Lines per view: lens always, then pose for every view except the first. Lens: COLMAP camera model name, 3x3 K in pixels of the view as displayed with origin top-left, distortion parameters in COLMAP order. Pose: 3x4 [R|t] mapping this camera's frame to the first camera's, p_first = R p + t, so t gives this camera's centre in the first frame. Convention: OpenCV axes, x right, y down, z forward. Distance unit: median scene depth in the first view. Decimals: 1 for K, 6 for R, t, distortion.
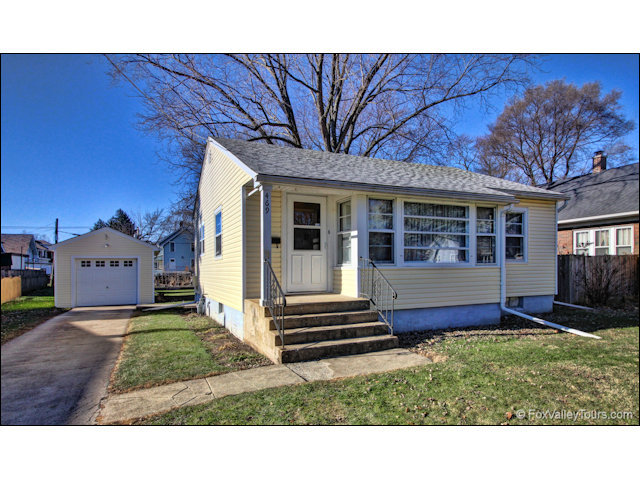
lens RADIAL K [[393.7, 0, 316.3], [0, 393.7, 292.7], [0, 0, 1]] dist [0.026547, -0.001713]
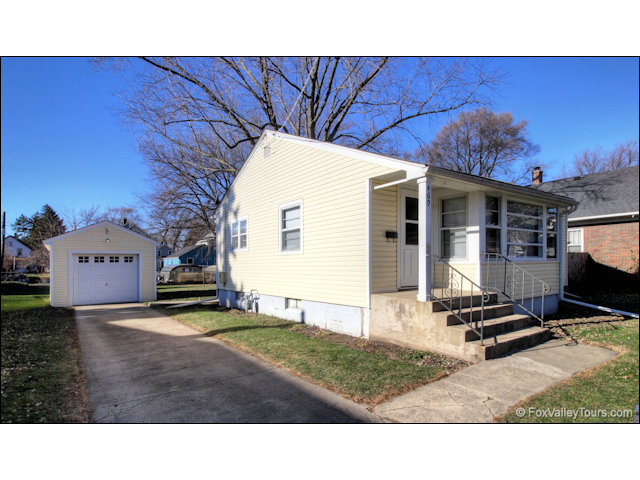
lens RADIAL K [[355.9, 0, 301.3], [0, 355.9, 287.6], [0, 0, 1]] dist [0.019876, -0.007396]
pose [[0.983618, -0.012769, 0.179811, -0.366959], [0.012359, 0.999918, 0.003401, -0.003695], [-0.179840, -0.001123, 0.983695, 0.114067]]
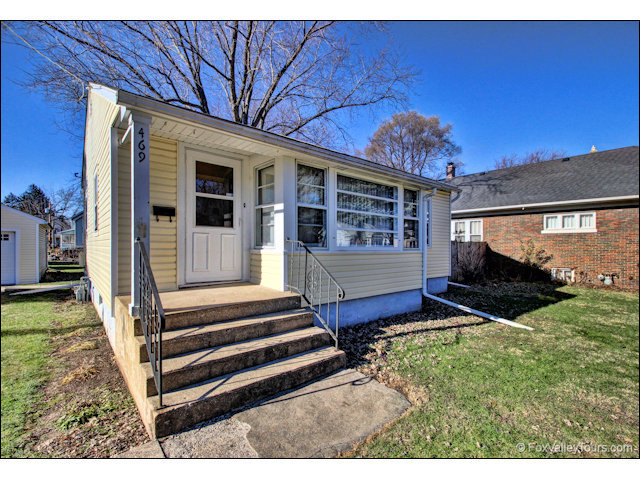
lens RADIAL K [[303.6, 0, 313.6], [0, 303.6, 262.0], [0, 0, 1]] dist [0.009386, -0.003551]
pose [[0.962896, 0.006360, 0.269799, 0.001682], [-0.004174, 0.999954, -0.008678, -0.027406], [-0.269842, 0.007230, 0.962878, 0.294232]]
